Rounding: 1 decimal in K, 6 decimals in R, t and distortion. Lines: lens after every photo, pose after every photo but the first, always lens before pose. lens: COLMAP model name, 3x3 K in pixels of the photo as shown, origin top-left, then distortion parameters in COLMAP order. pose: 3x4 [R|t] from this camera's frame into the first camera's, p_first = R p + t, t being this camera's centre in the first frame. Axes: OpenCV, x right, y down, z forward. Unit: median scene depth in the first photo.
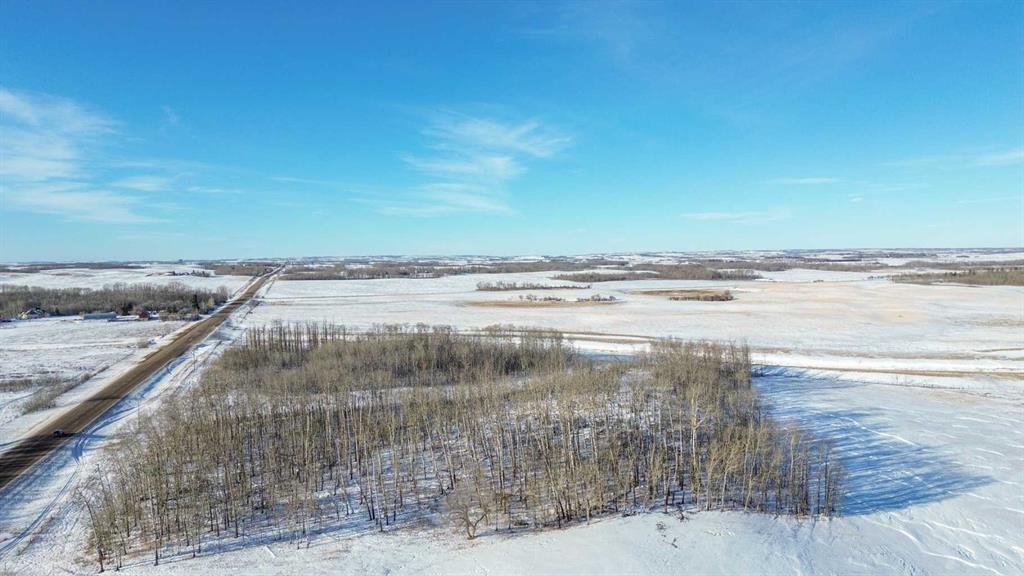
lens RADIAL K [[731.5, 0, 507.7], [0, 731.5, 284.4], [0, 0, 1]] dist [0.062864, -0.064212]
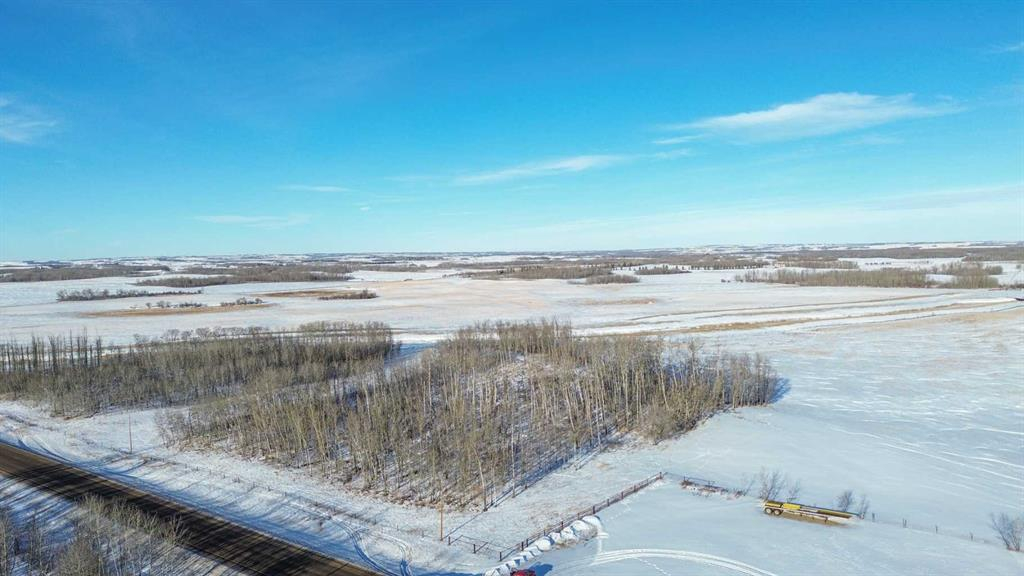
lens RADIAL K [[731.5, 0, 507.7], [0, 731.5, 284.4], [0, 0, 1]] dist [0.062864, -0.064212]
pose [[0.796969, -0.028251, 0.603359, -0.156236], [0.031612, 0.999487, 0.005043, 0.001611], [-0.603192, 0.015054, 0.797454, 0.001354]]
